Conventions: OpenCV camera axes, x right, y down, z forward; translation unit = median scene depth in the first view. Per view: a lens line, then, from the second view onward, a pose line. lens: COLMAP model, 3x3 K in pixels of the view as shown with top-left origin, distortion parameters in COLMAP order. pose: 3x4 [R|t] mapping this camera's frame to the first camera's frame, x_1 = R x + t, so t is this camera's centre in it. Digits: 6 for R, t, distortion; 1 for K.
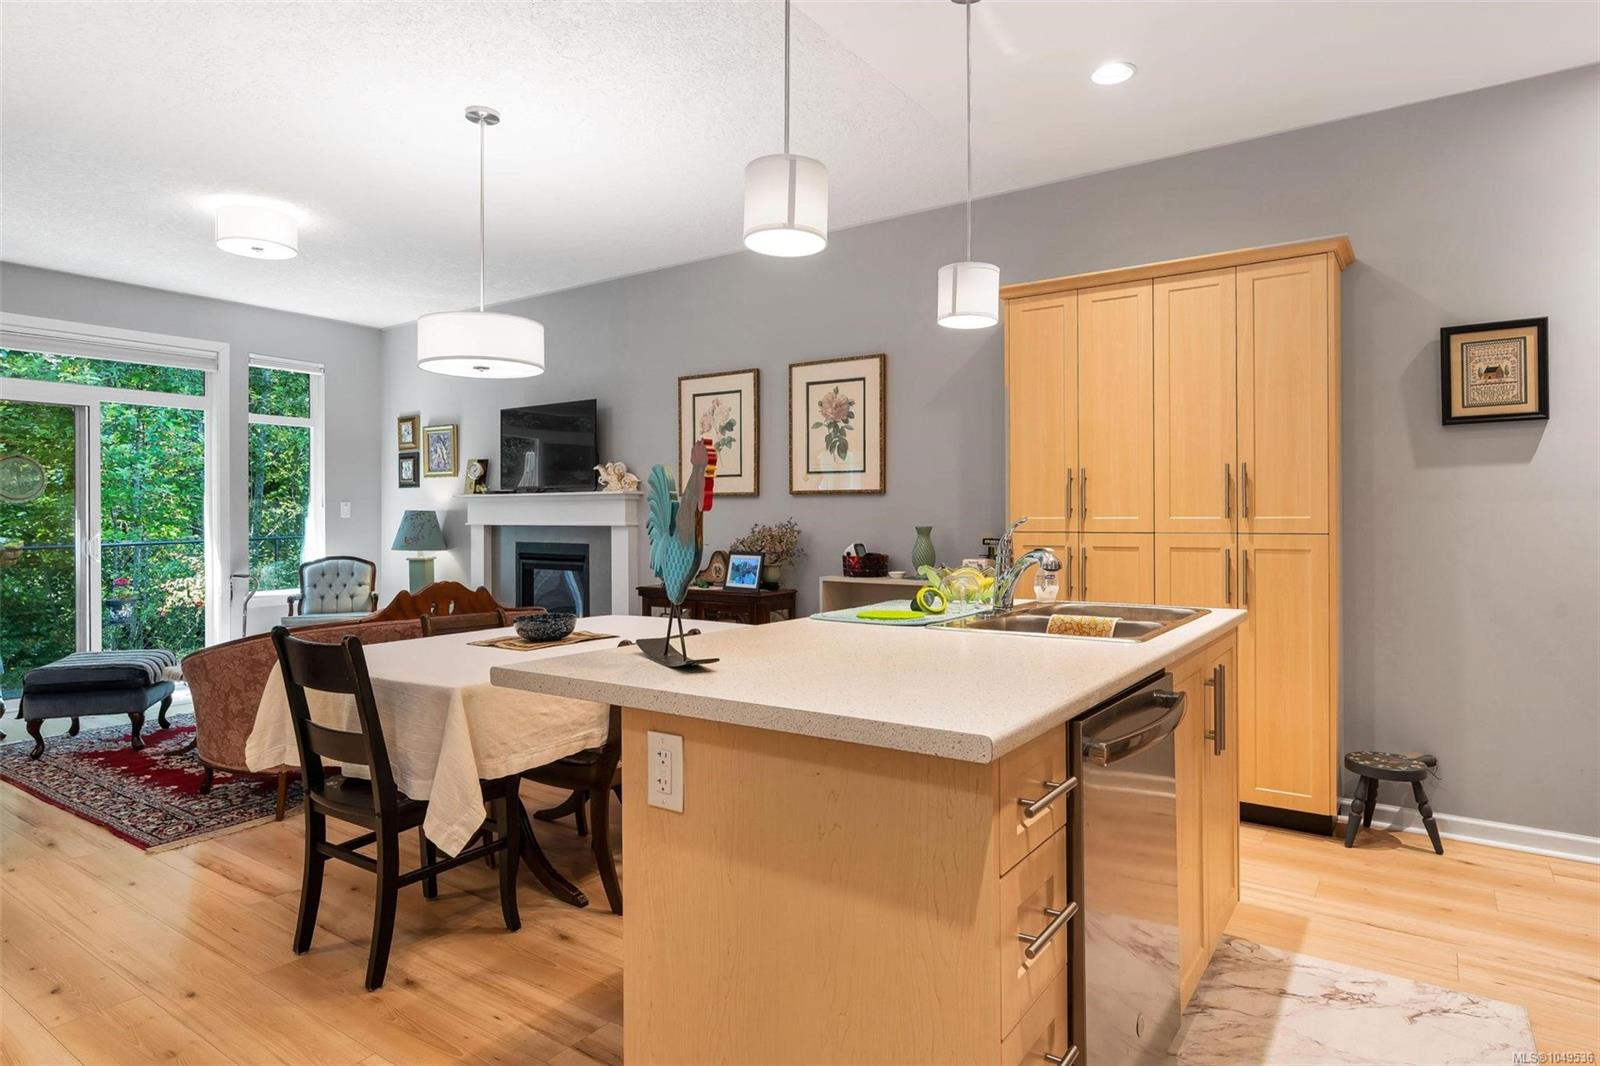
lens RADIAL K [[910.2, 0, 794.3], [0, 910.2, 513.8], [0, 0, 1]] dist [-0.002801, 0.001848]
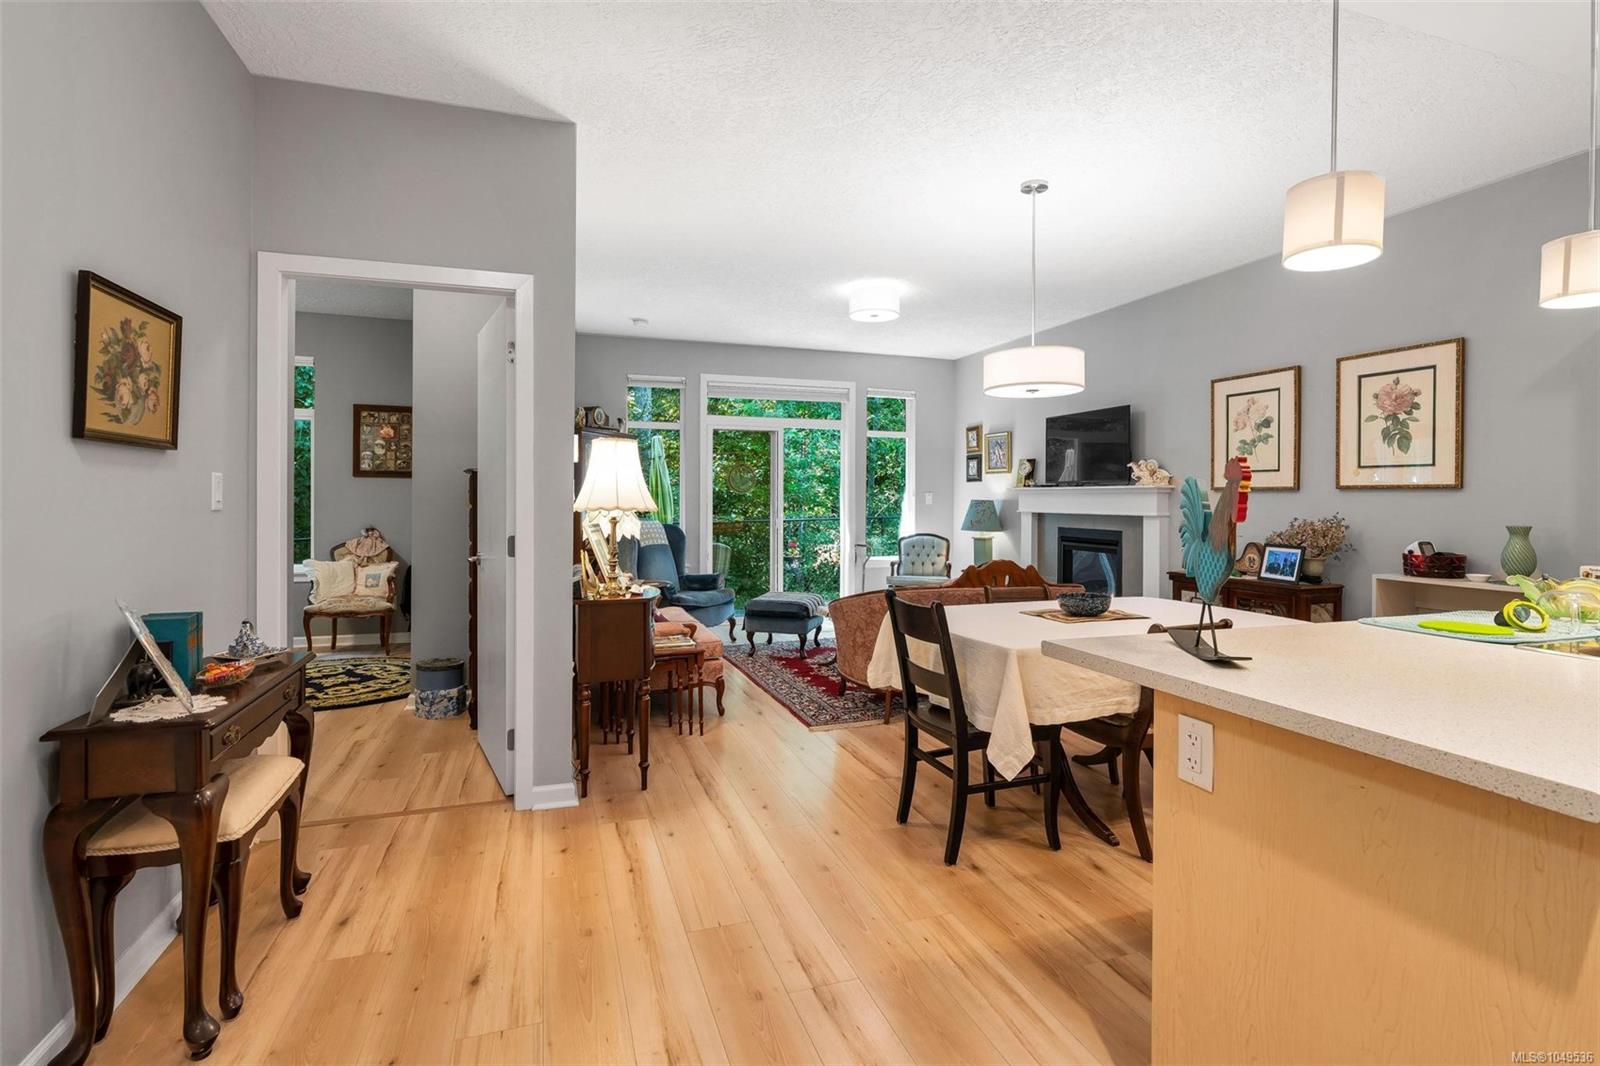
lens RADIAL K [[752.9, 0, 793.8], [0, 752.9, 501.8], [0, 0, 1]] dist [-0.011311, 0.004305]
pose [[0.806388, 0.009393, -0.591313, 0.001223], [-0.006274, 0.999953, 0.007330, -0.009148], [0.591354, -0.002201, 0.806409, -0.013662]]
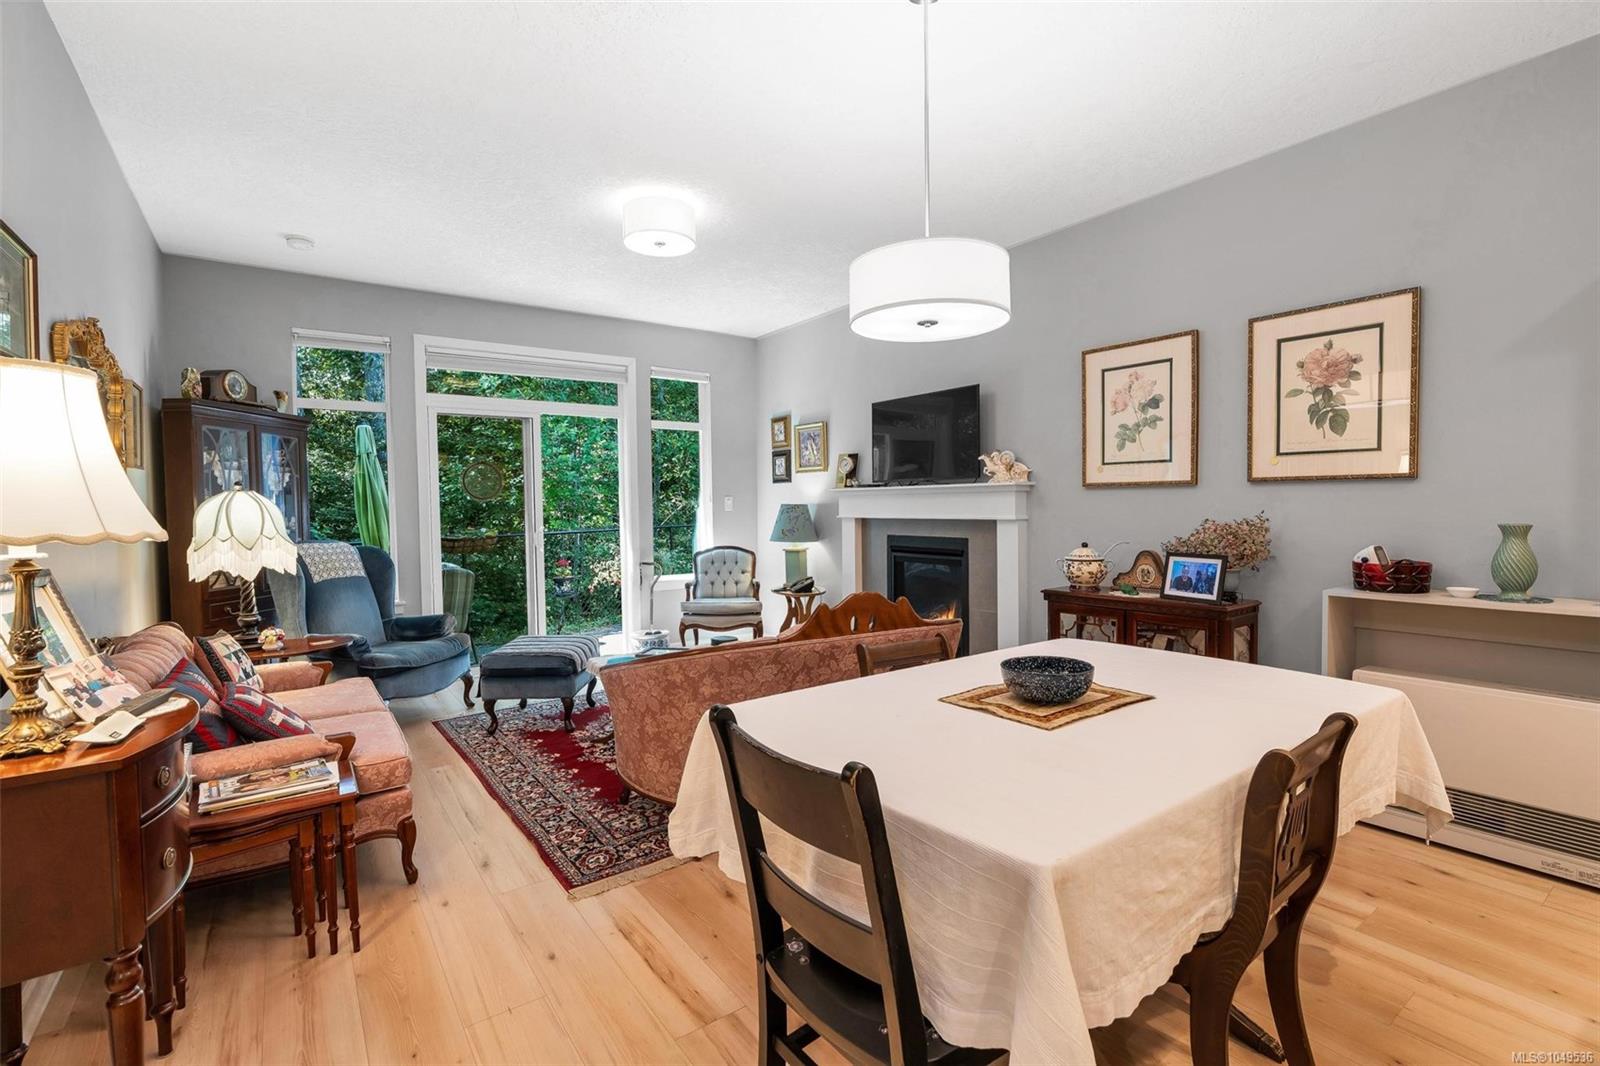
lens RADIAL K [[727.2, 0, 801.0], [0, 727.2, 527.2], [0, 0, 1]] dist [-0.013293, 0.000528]
pose [[0.945231, 0.001125, -0.326399, -0.161212], [0.010600, 0.999361, 0.034142, -0.007123], [0.326229, -0.035732, 0.944615, 0.252551]]
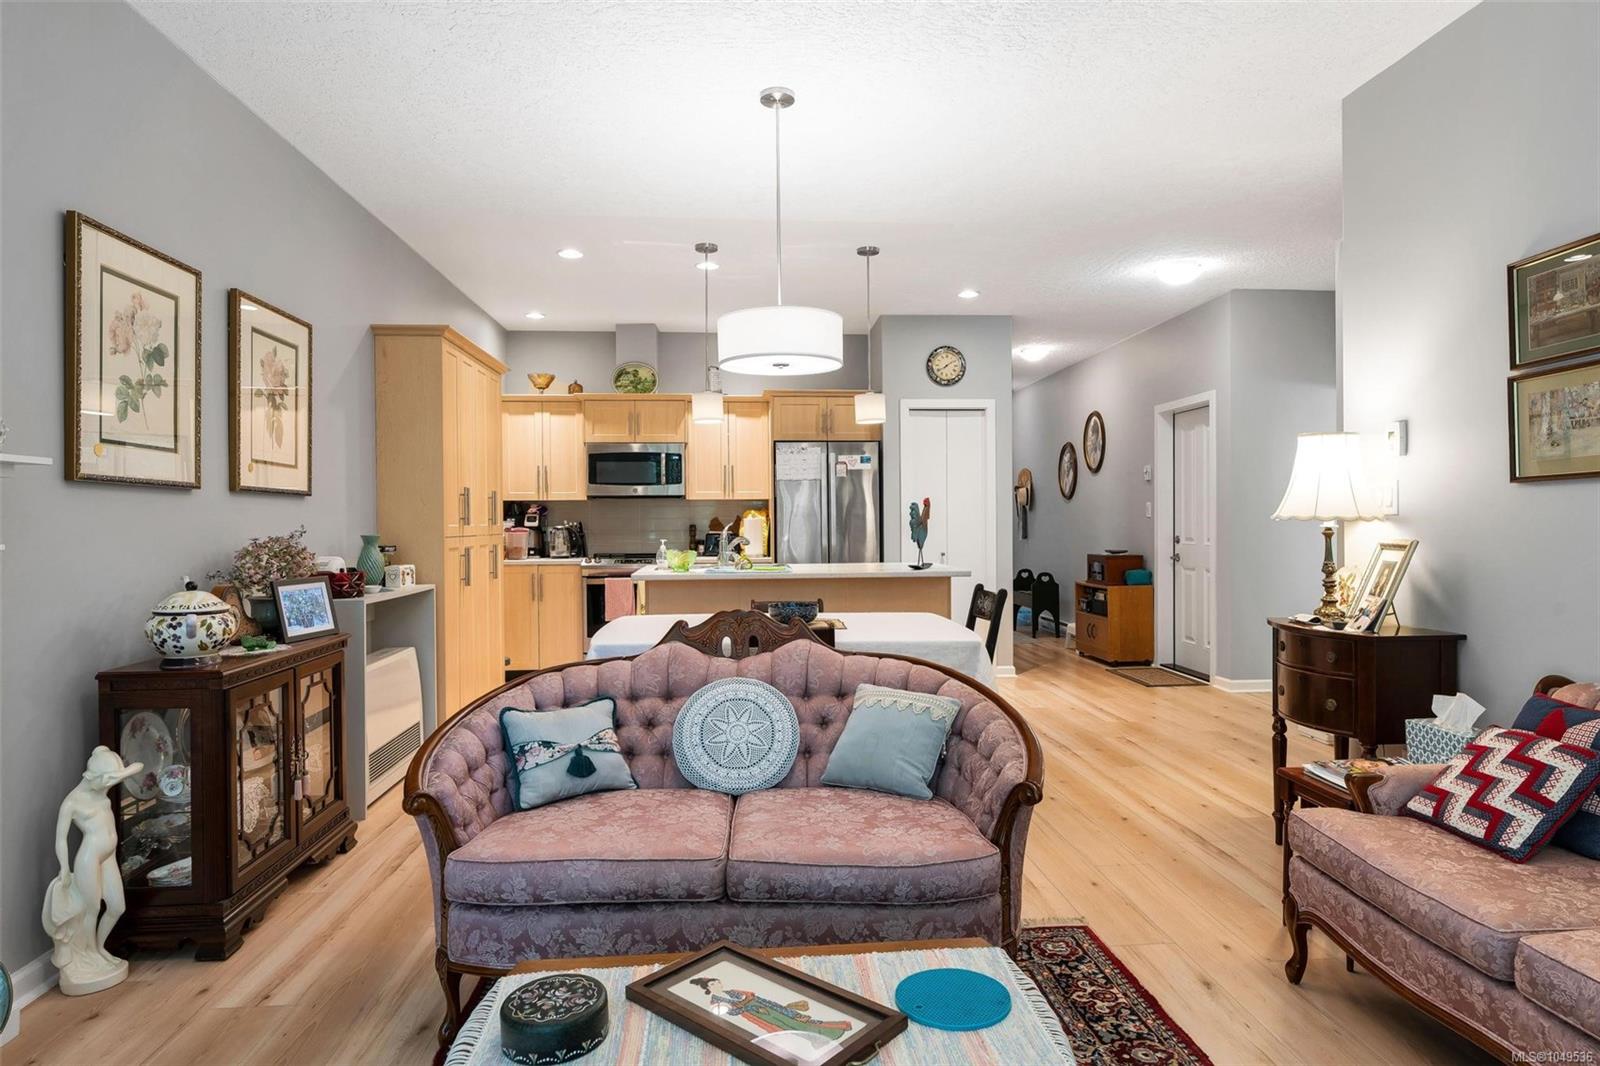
lens RADIAL K [[930.0, 0, 800.0], [0, 930.0, 533.0], [0, 0, 1]] dist [0.000186, 0.000677]
pose [[-0.638201, -0.003426, 0.769862, -0.728737], [0.005515, 0.999944, 0.009022, 0.004649], [-0.769850, 0.010004, -0.638146, 1.058024]]
